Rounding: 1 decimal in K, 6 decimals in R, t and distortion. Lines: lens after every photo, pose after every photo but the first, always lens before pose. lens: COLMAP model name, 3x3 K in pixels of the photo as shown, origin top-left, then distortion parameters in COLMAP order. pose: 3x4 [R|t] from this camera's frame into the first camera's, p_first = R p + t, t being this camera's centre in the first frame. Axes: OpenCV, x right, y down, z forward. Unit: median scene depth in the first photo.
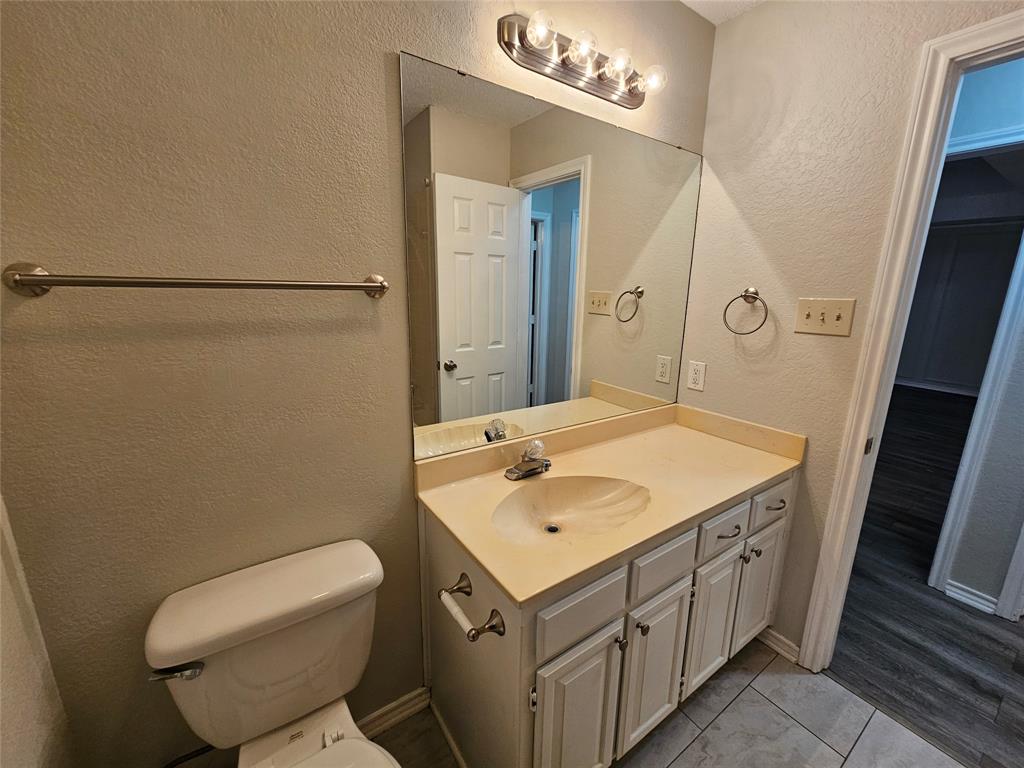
lens RADIAL K [[417.2, 0, 508.9], [0, 417.2, 383.2], [0, 0, 1]] dist [-0.002399, 0.001136]
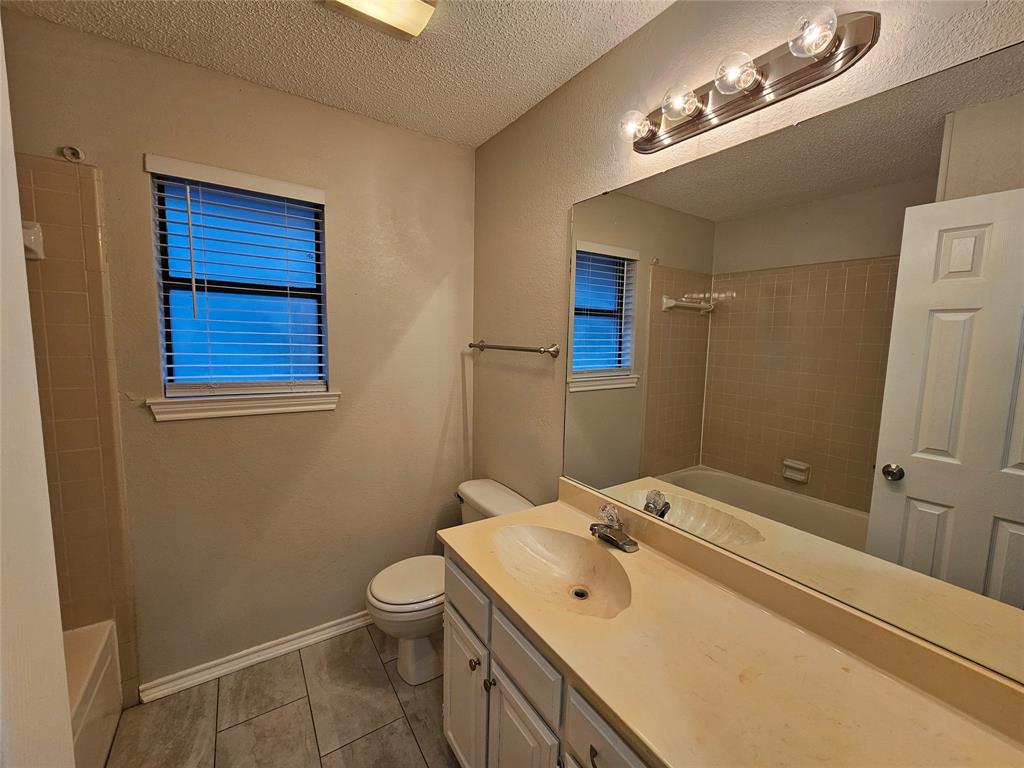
lens RADIAL K [[417.2, 0, 517.5], [0, 417.2, 383.4], [0, 0, 1]] dist [-0.002399, 0.001136]
pose [[0.014070, 0.104243, -0.994452, 0.892404], [-0.248037, 0.963829, 0.097524, -0.166412], [0.968648, 0.245289, 0.039418, 0.595758]]
